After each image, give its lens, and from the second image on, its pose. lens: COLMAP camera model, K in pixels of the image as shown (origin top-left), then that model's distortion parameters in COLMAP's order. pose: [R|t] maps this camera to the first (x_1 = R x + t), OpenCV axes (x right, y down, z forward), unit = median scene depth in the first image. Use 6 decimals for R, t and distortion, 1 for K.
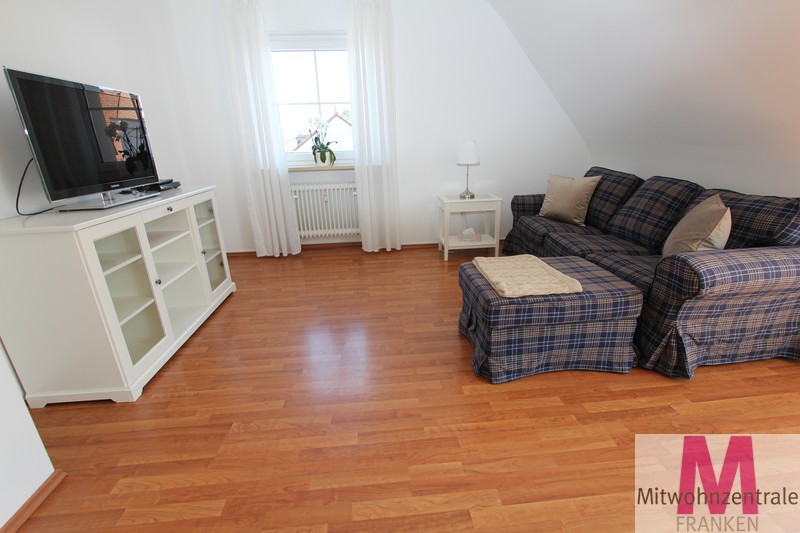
lens RADIAL K [[365.9, 0, 404.2], [0, 365.9, 269.1], [0, 0, 1]] dist [-0.014370, 0.000195]
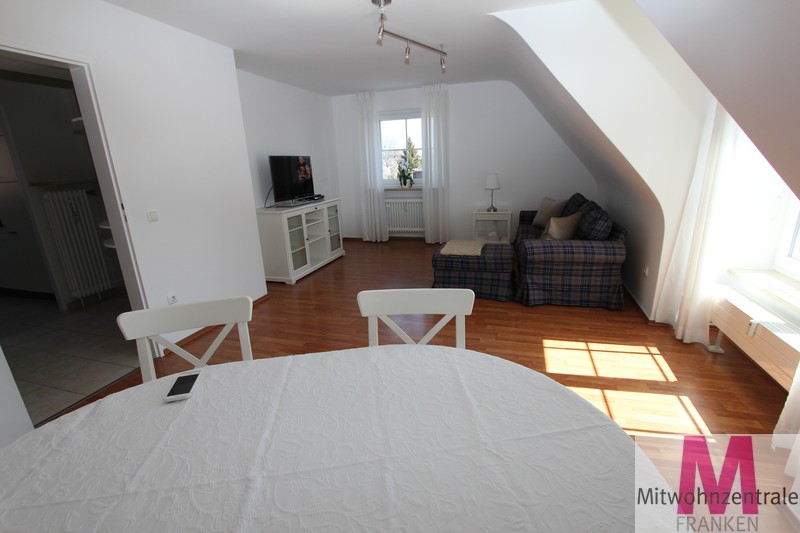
lens RADIAL K [[365.9, 0, 404.2], [0, 365.9, 269.1], [0, 0, 1]] dist [-0.014370, 0.000195]
pose [[0.928386, 0.099180, -0.358139, 0.740812], [-0.112115, 0.993575, -0.015480, 0.191054], [0.354302, 0.054525, 0.933540, -0.931894]]
